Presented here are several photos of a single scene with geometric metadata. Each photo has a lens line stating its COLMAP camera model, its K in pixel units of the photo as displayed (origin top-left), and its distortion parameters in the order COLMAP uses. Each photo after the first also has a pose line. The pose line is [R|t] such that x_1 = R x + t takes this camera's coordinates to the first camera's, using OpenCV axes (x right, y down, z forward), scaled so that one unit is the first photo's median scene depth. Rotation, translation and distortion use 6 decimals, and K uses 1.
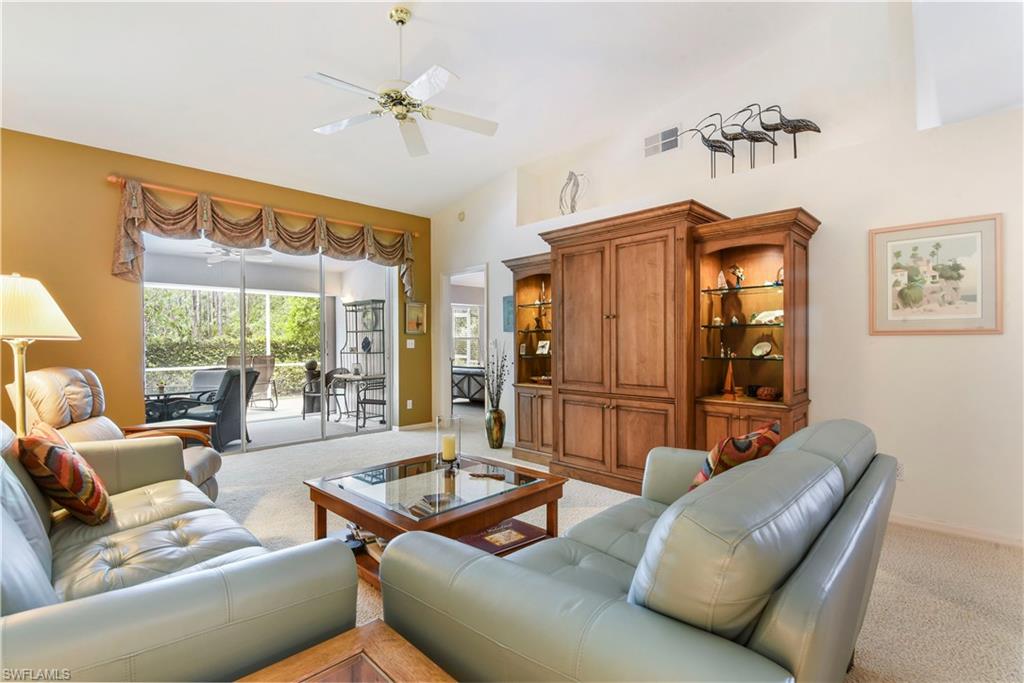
lens RADIAL K [[477.5, 0, 496.9], [0, 477.5, 343.0], [0, 0, 1]] dist [-0.006824, -0.001500]
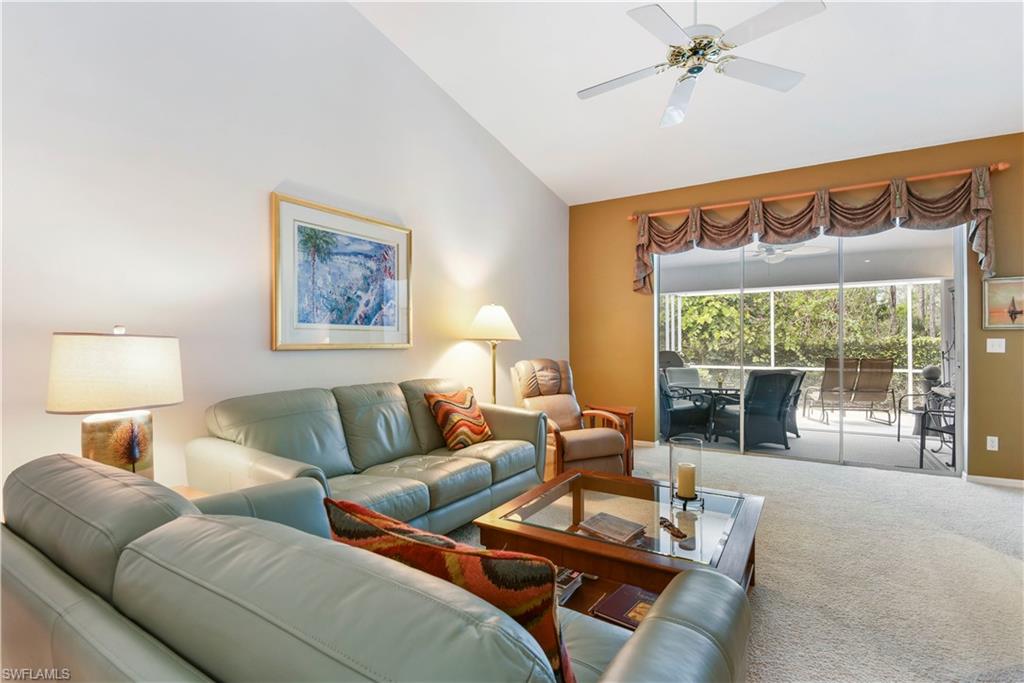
lens RADIAL K [[477.5, 0, 520.8], [0, 477.5, 342.4], [0, 0, 1]] dist [-0.006824, -0.001500]
pose [[0.239699, 0.000451, -0.970847, 0.250968], [-0.002560, 0.999997, -0.000168, -0.000707], [0.970844, 0.002526, 0.239699, 0.247540]]
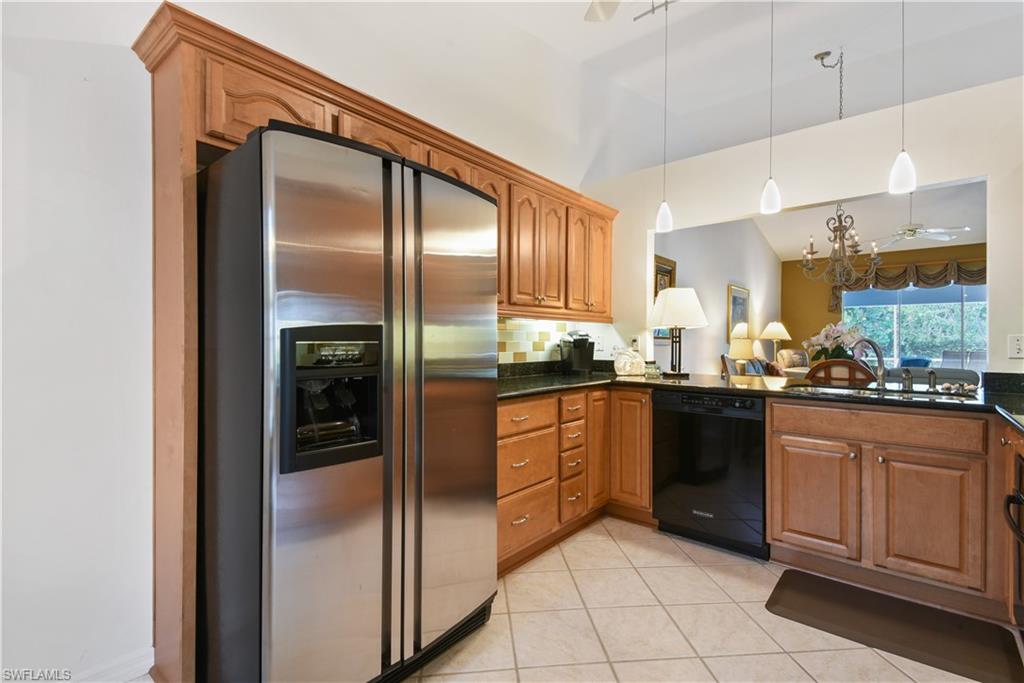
lens RADIAL K [[477.5, 0, 501.3], [0, 477.5, 339.0], [0, 0, 1]] dist [-0.006824, -0.001500]
pose [[0.097571, 0.004086, -0.995220, 0.850033], [-0.008533, 0.999958, 0.003268, -0.002774], [0.995192, 0.008173, 0.097602, -0.509812]]
